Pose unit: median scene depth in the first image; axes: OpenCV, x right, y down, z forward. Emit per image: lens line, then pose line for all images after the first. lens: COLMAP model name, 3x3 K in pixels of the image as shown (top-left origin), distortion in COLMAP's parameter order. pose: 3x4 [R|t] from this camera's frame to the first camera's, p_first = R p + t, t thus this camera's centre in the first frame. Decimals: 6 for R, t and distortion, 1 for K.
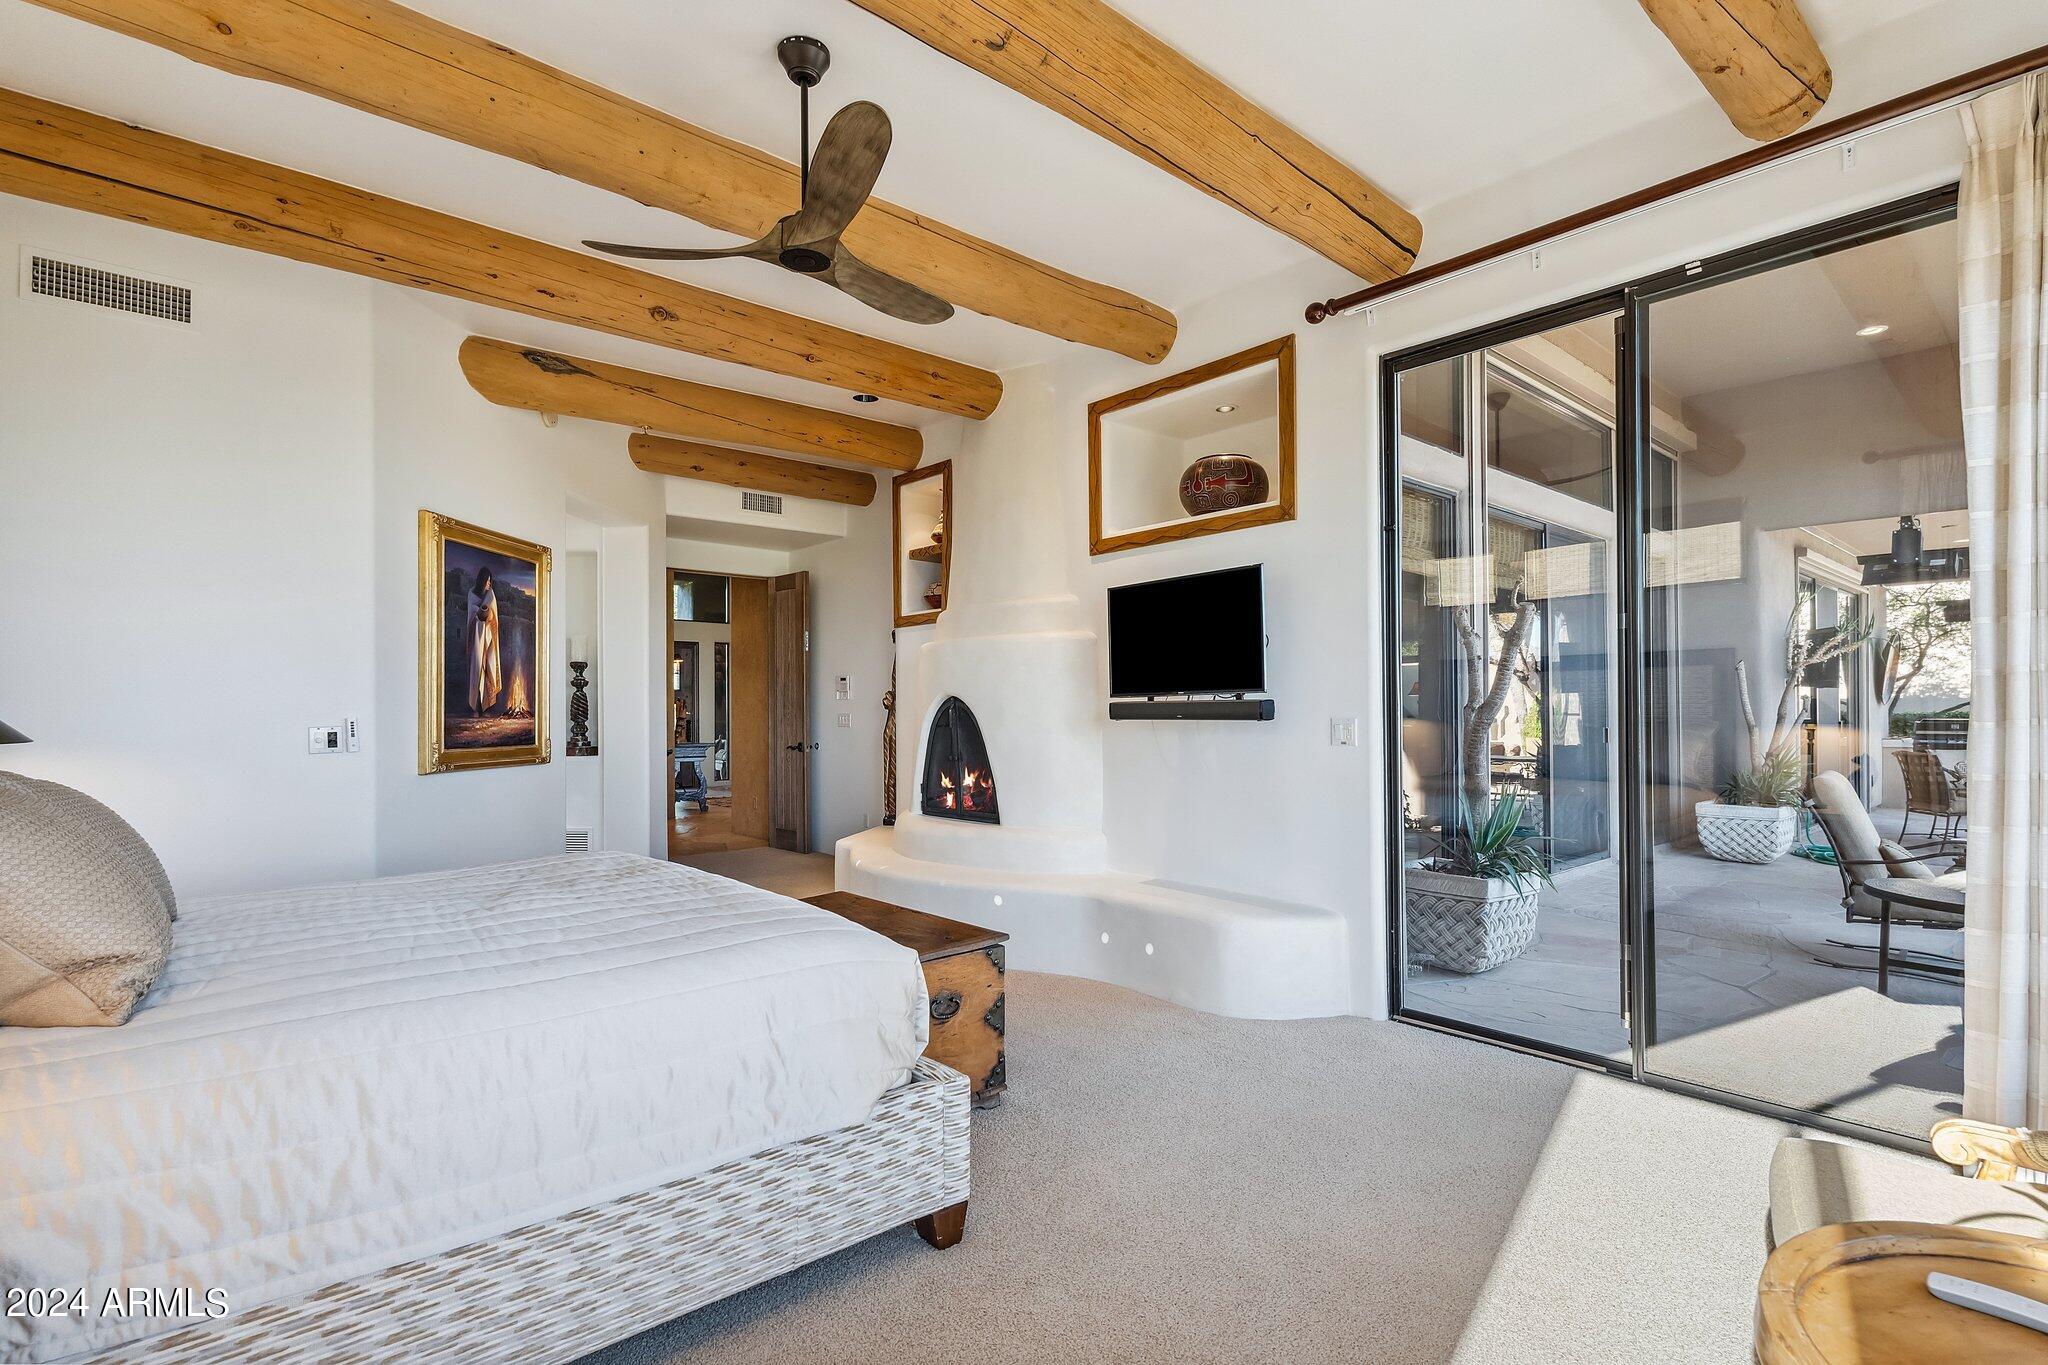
lens RADIAL K [[962.2, 0, 1025.1], [0, 962.2, 704.3], [0, 0, 1]] dist [0.001962, -0.000024]
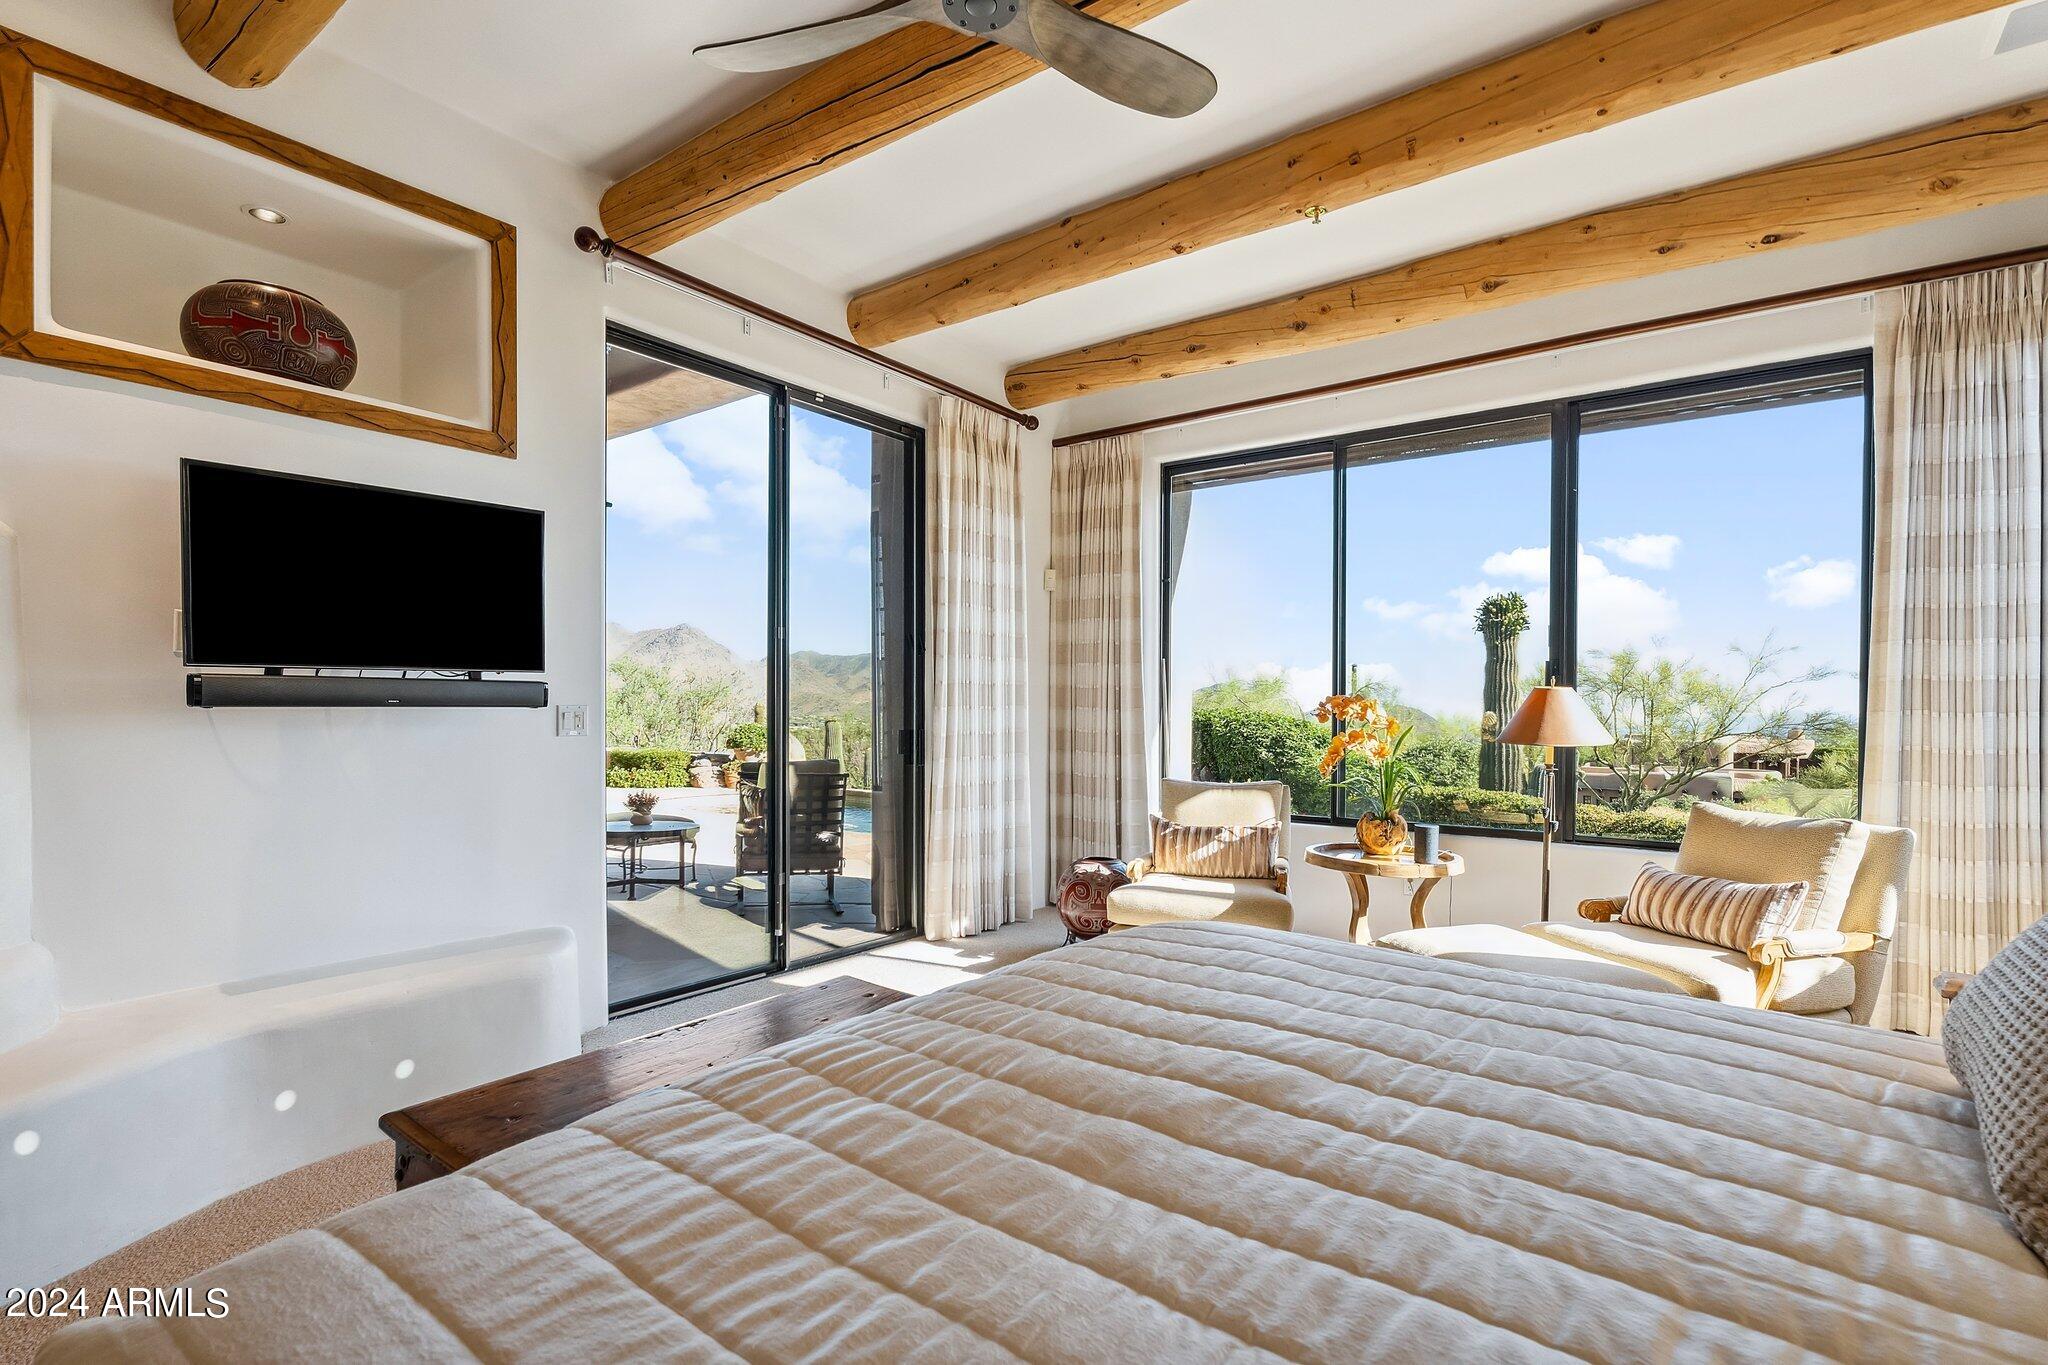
lens RADIAL K [[970.6, 0, 1025.2], [0, 970.6, 716.3], [0, 0, 1]] dist [0.003209, 0.000458]
pose [[-0.218242, -0.005890, 0.975877, -0.587318], [-0.009139, 0.999950, 0.003991, 0.016217], [-0.975852, -0.008047, -0.218285, 0.731401]]
